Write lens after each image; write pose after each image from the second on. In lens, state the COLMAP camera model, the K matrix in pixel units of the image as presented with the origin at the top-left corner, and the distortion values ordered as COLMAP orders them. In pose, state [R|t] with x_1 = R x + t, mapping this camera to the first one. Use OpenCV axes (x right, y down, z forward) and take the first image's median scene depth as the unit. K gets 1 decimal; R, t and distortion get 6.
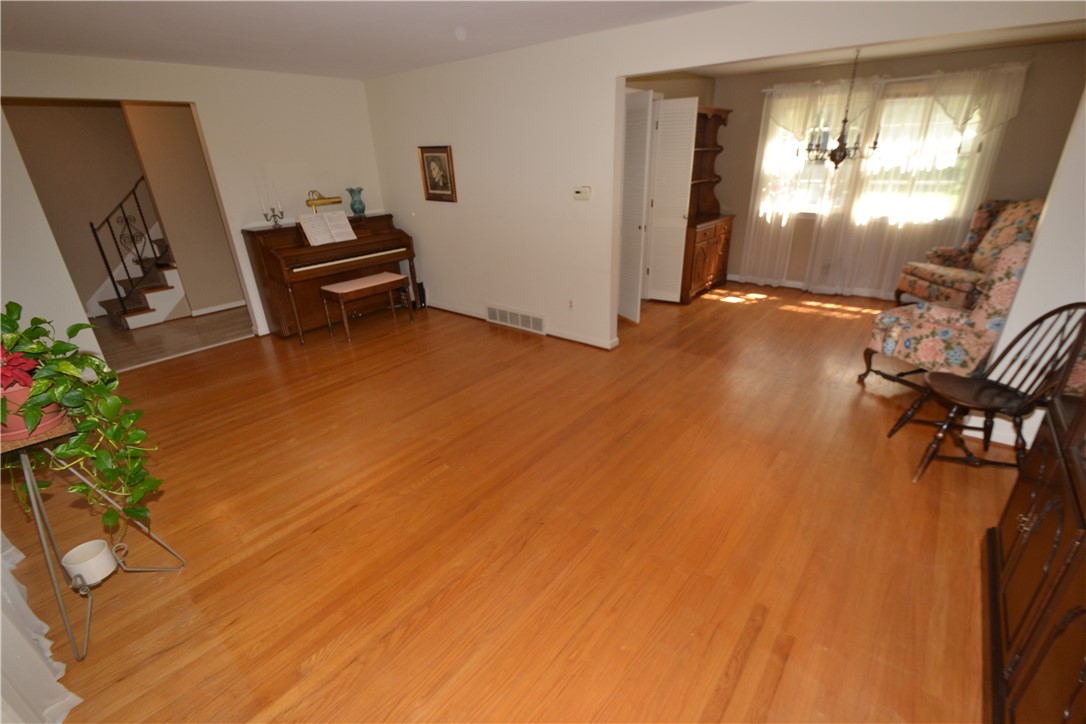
lens RADIAL K [[482.9, 0, 547.5], [0, 482.9, 364.4], [0, 0, 1]] dist [0.009023, -0.012358]
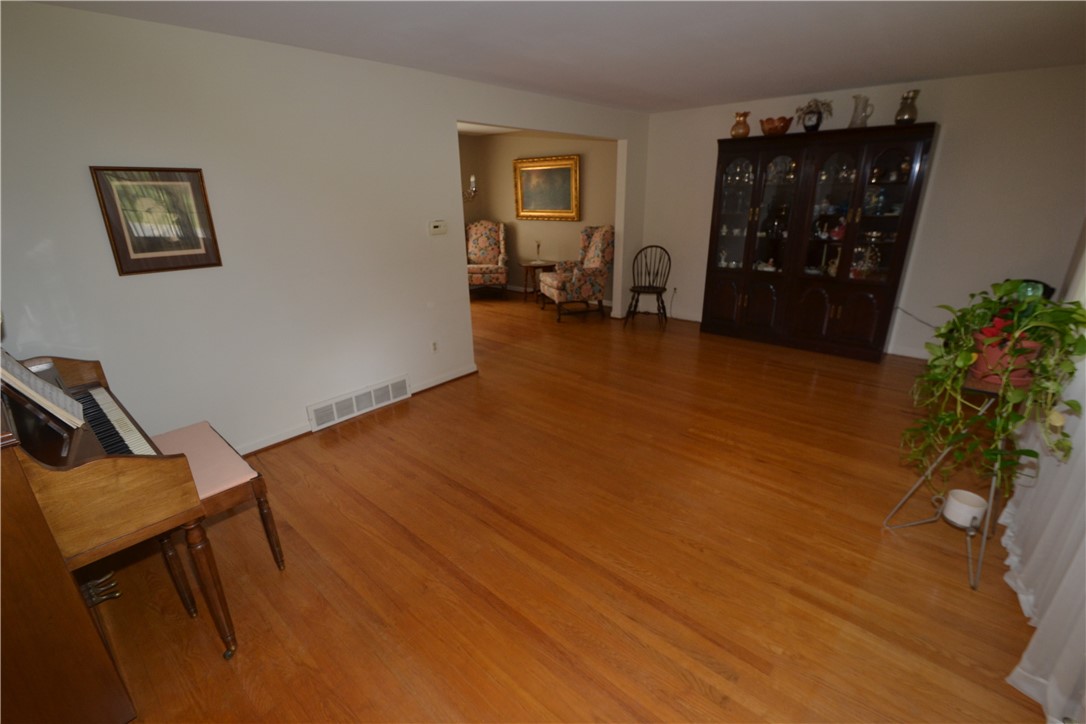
lens RADIAL K [[482.9, 0, 546.1], [0, 482.9, 361.8], [0, 0, 1]] dist [0.009023, -0.012358]
pose [[0.045393, -0.307347, 0.950514, -0.748558], [0.408606, 0.873973, 0.263084, -0.229694], [-0.911581, 0.376444, 0.165256, 0.598392]]
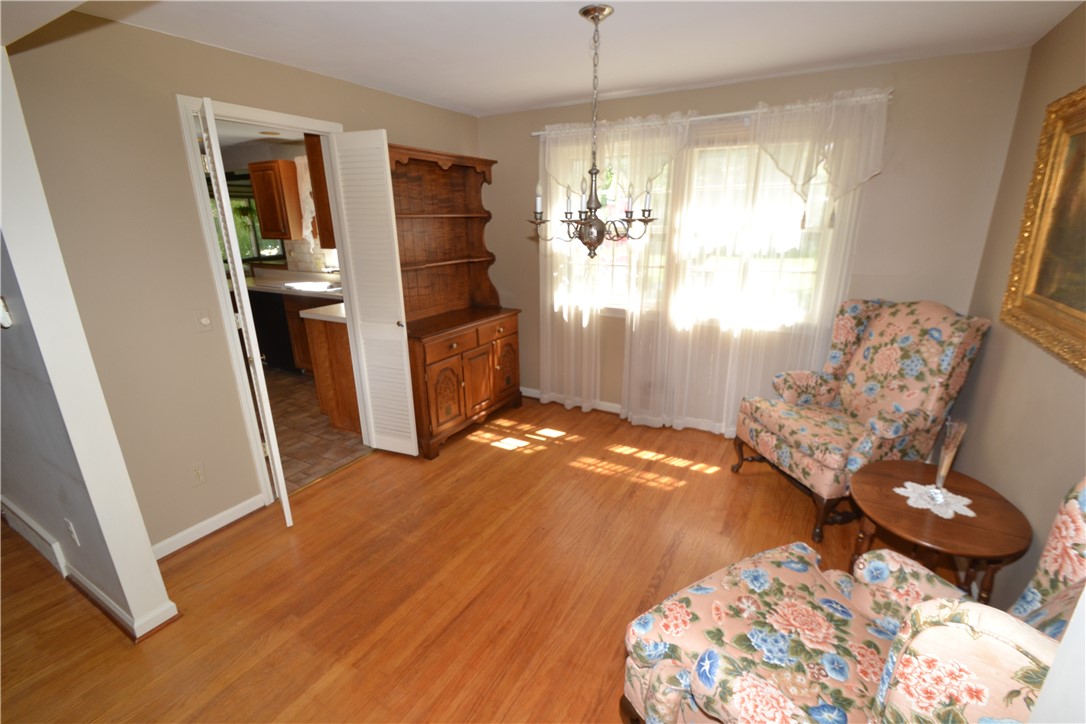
lens RADIAL K [[482.9, 0, 542.9], [0, 482.9, 365.1], [0, 0, 1]] dist [0.009023, -0.012358]
pose [[0.988174, -0.027585, 0.150835, 0.386537], [0.044129, 0.993229, -0.107462, -0.192808], [-0.146849, 0.112847, 0.982701, 0.414555]]
